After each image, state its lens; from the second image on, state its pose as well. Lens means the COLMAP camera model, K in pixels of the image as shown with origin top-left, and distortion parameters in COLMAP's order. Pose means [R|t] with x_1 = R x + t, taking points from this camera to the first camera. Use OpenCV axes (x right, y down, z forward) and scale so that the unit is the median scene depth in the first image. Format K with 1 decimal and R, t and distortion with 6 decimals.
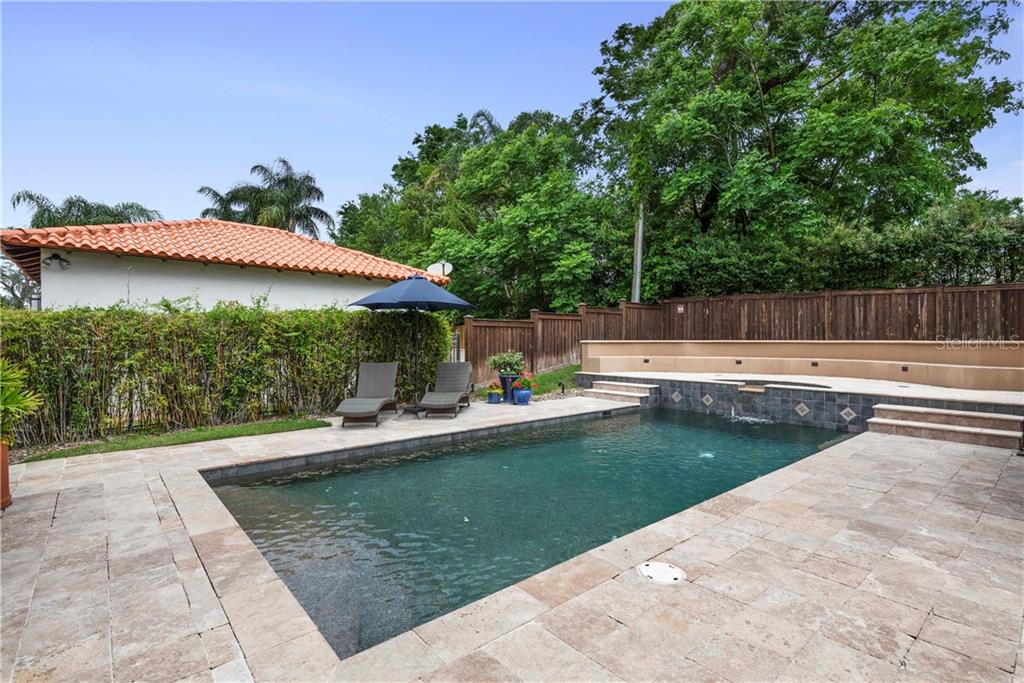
lens RADIAL K [[487.2, 0, 512.7], [0, 487.2, 341.7], [0, 0, 1]] dist [-0.000900, -0.000076]
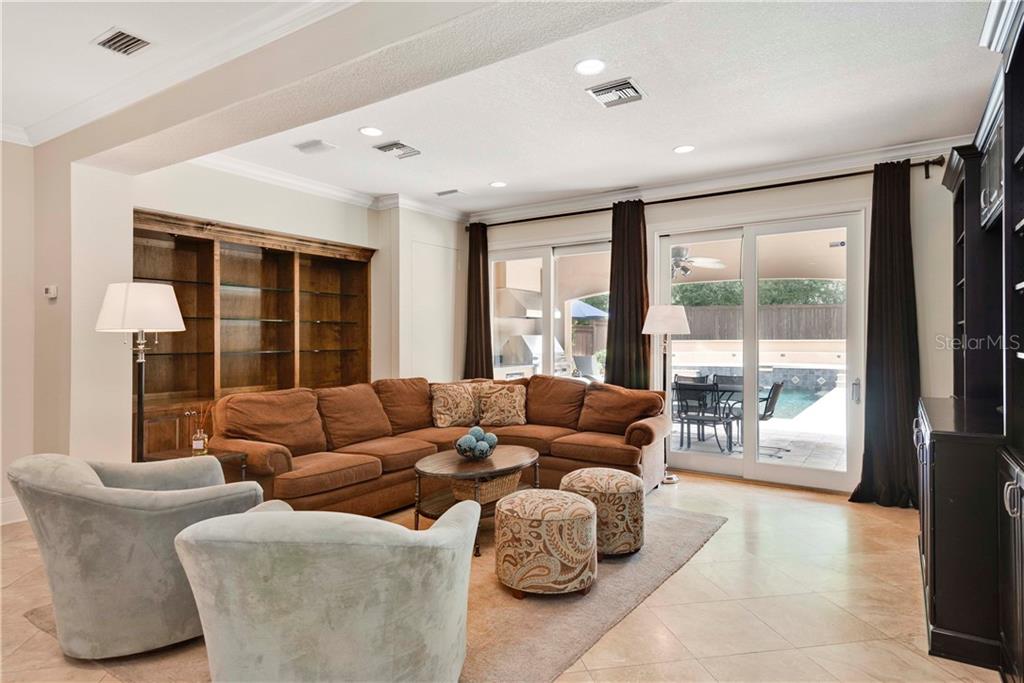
lens RADIAL K [[600.8, 0, 511.1], [0, 600.8, 340.3], [0, 0, 1]] dist [0.000911, 0.000079]
pose [[0.959703, -0.001085, 0.281014, -0.925742], [0.001913, 0.999995, -0.002671, 0.002204], [-0.281010, 0.003101, 0.959700, -0.728520]]
